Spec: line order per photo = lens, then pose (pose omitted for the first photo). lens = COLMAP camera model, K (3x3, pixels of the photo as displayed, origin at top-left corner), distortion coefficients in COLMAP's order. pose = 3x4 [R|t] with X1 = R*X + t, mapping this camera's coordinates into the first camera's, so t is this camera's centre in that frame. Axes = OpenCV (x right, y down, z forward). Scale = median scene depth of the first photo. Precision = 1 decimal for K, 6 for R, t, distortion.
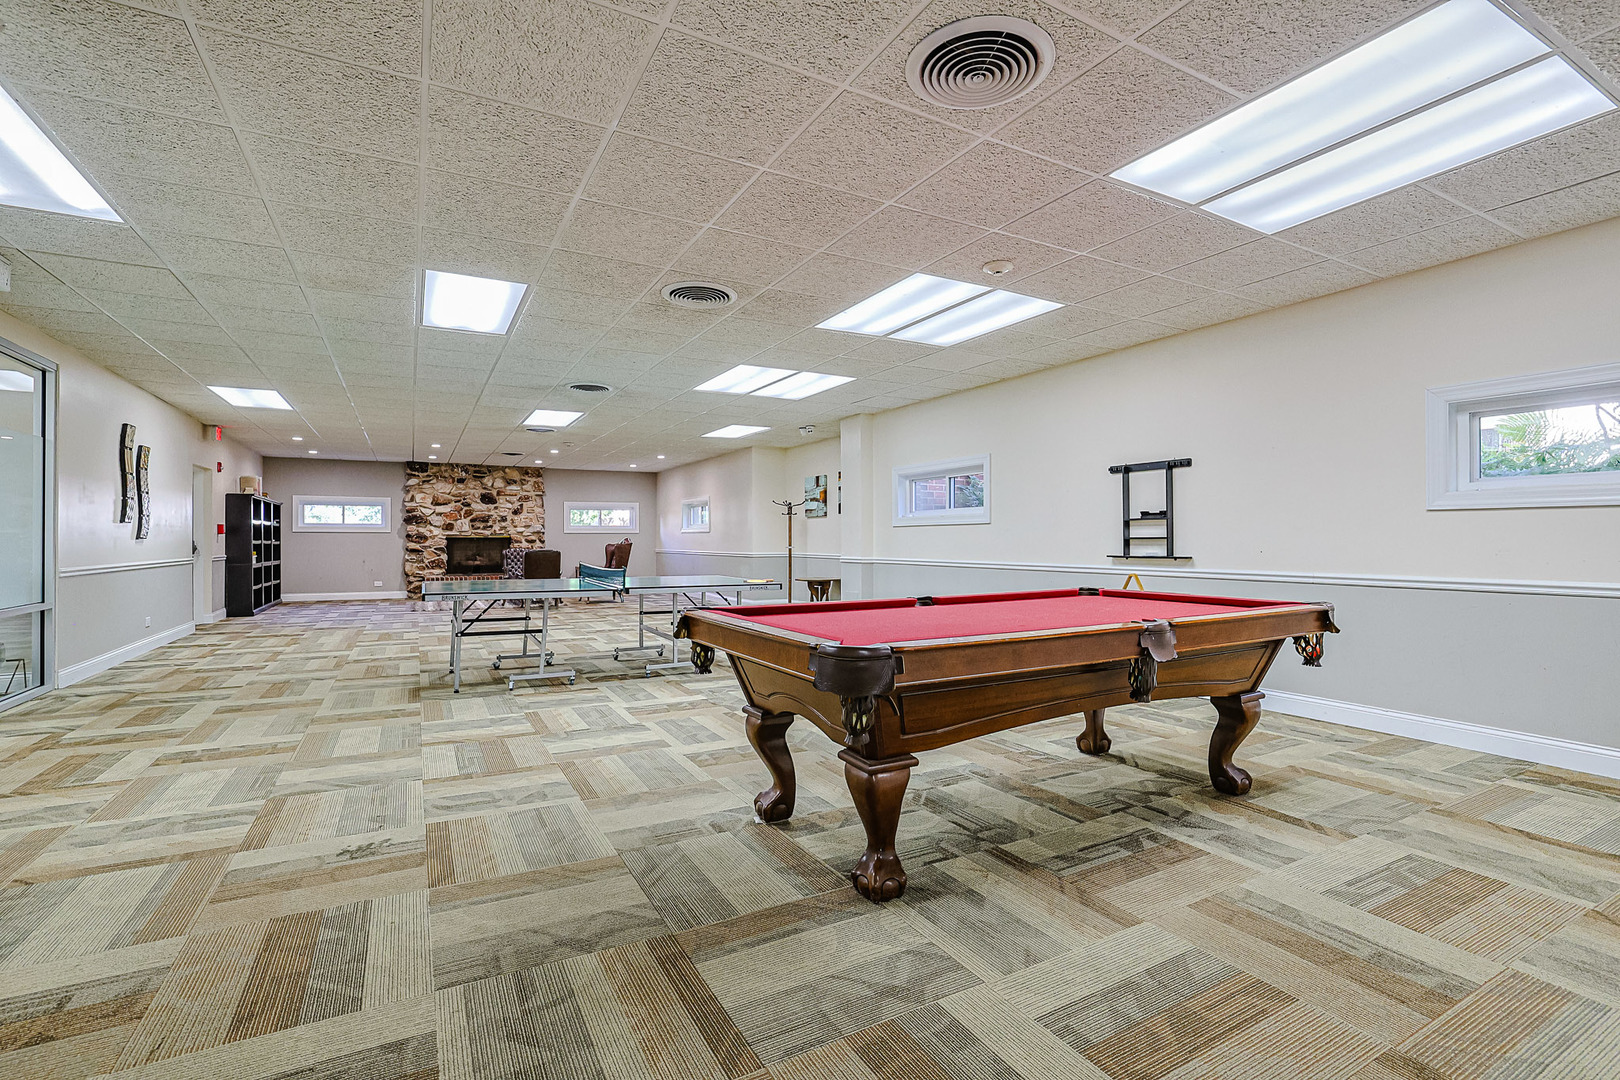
lens RADIAL K [[727.1, 0, 810.0], [0, 727.1, 540.0], [0, 0, 1]] dist [-0.049488, 0.020469]
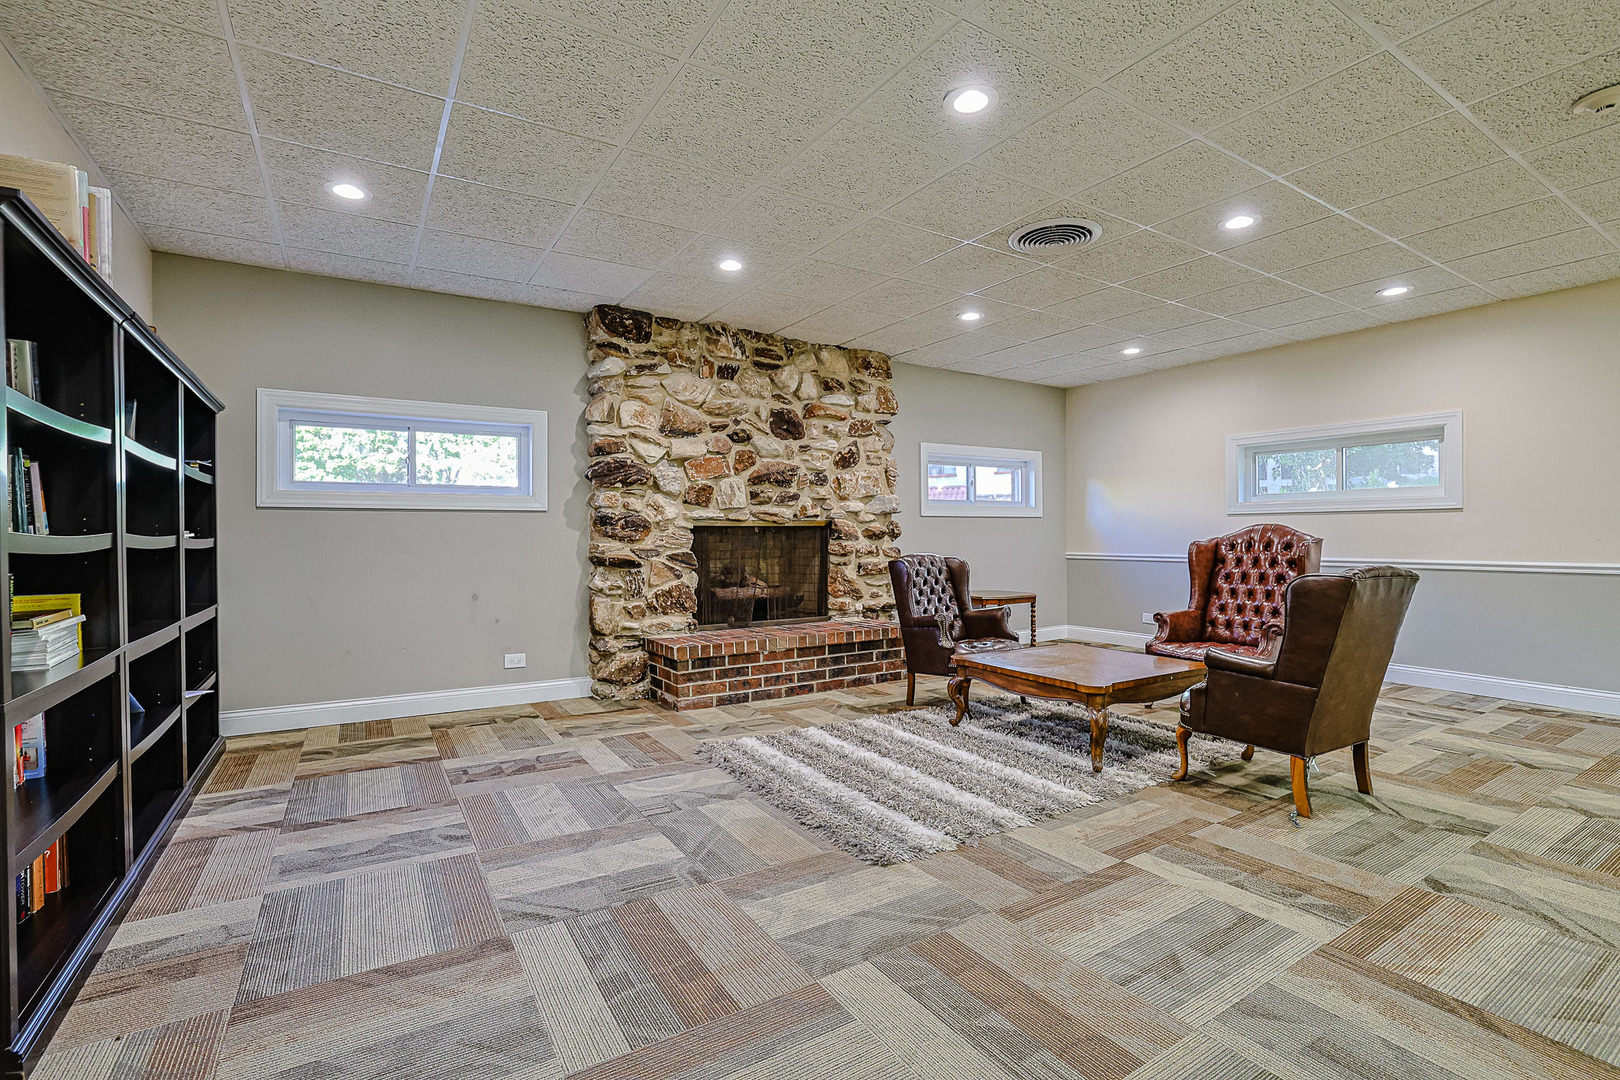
lens RADIAL K [[727.1, 0, 810.0], [0, 727.1, 540.0], [0, 0, 1]] dist [-0.049488, 0.020469]
pose [[0.998484, -0.004745, 0.054836, -0.461179], [0.004433, 0.999973, 0.005812, 0.001845], [-0.054862, -0.005560, 0.998478, 0.621252]]
